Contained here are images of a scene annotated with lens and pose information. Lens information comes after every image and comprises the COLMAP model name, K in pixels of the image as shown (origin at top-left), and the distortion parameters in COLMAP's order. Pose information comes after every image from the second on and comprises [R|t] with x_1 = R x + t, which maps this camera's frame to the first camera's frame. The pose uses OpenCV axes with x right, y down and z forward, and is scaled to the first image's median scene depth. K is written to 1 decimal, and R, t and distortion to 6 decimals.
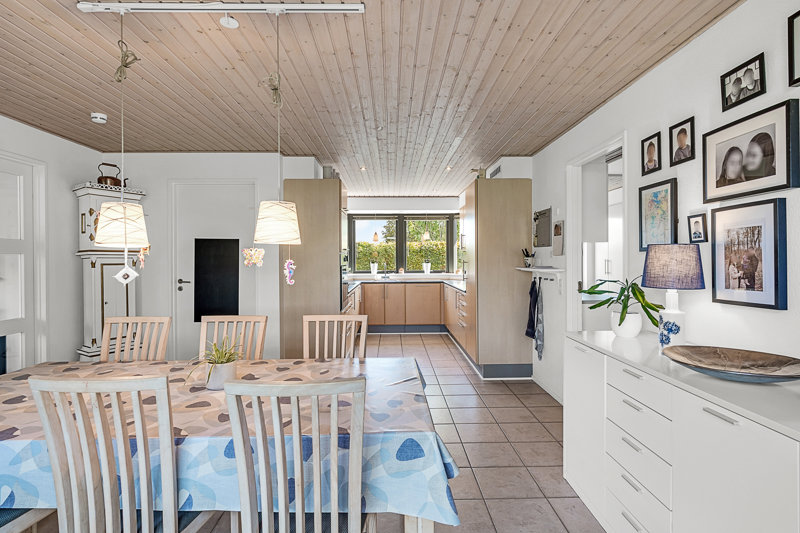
lens RADIAL K [[450.6, 0, 398.7], [0, 450.6, 259.7], [0, 0, 1]] dist [-0.000441, -0.000041]
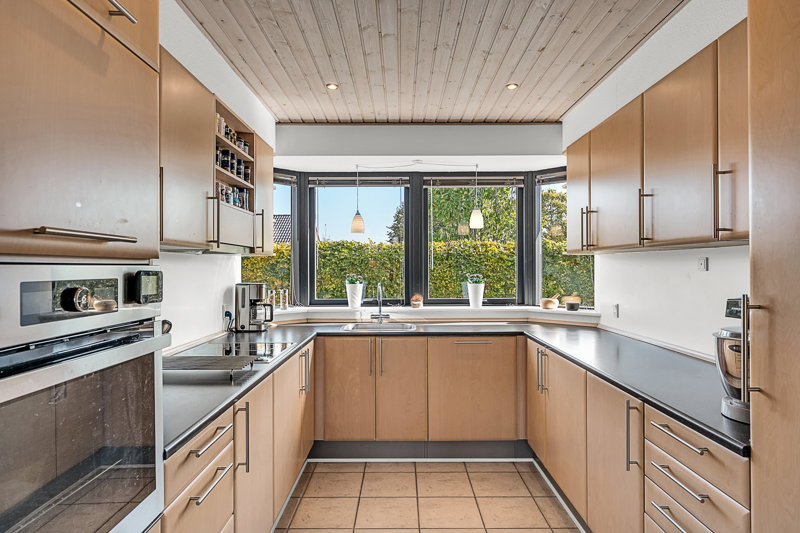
lens RADIAL K [[403.3, 0, 400.0], [0, 403.3, 266.5], [0, 0, 1]] dist [0.000509, 0.000117]
pose [[0.999732, 0.004055, -0.022803, -0.001881], [-0.004082, 0.999991, -0.001132, -0.007808], [0.022798, 0.001225, 0.999739, 0.607203]]
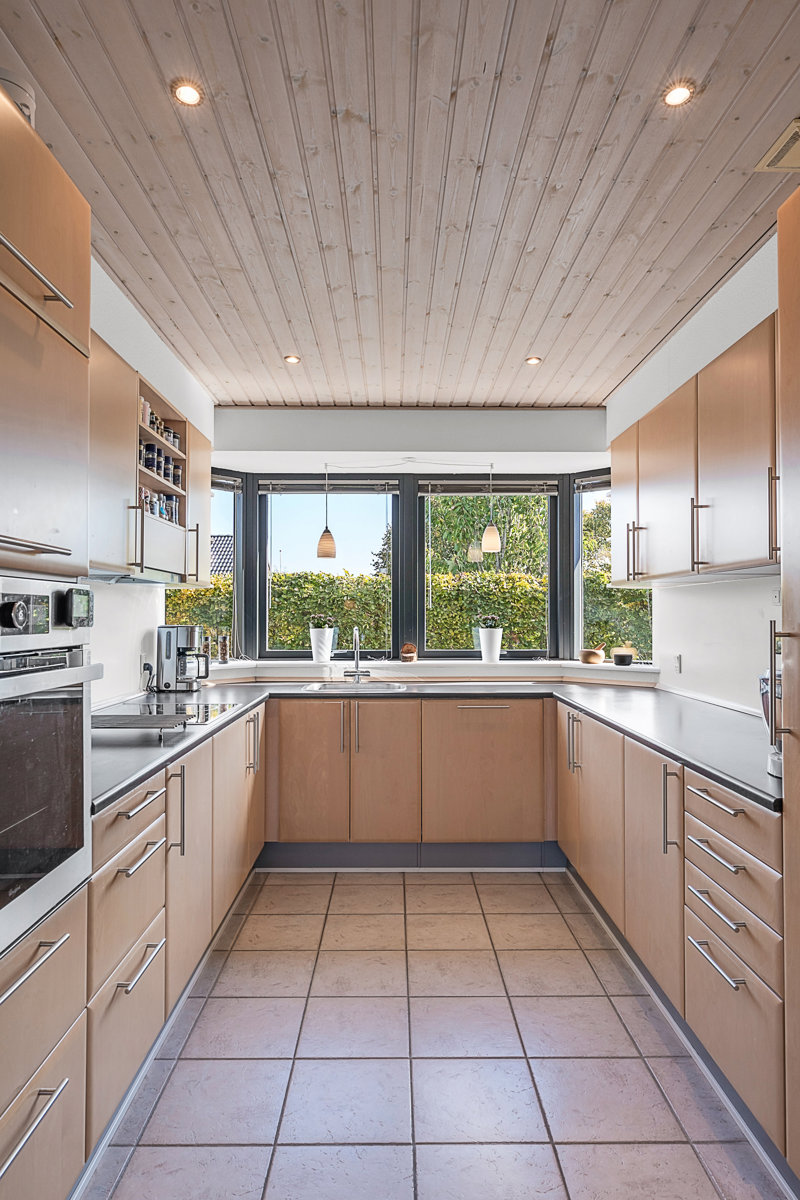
lens RADIAL K [[620.3, 0, 401.3], [0, 620.3, 608.3], [0, 0, 1]] dist [0.001997, 0.000216]
pose [[0.999919, 0.006326, -0.011024, 0.005201], [-0.006486, 0.999874, -0.014521, 0.000411], [0.010930, 0.014591, 0.999834, 0.566243]]
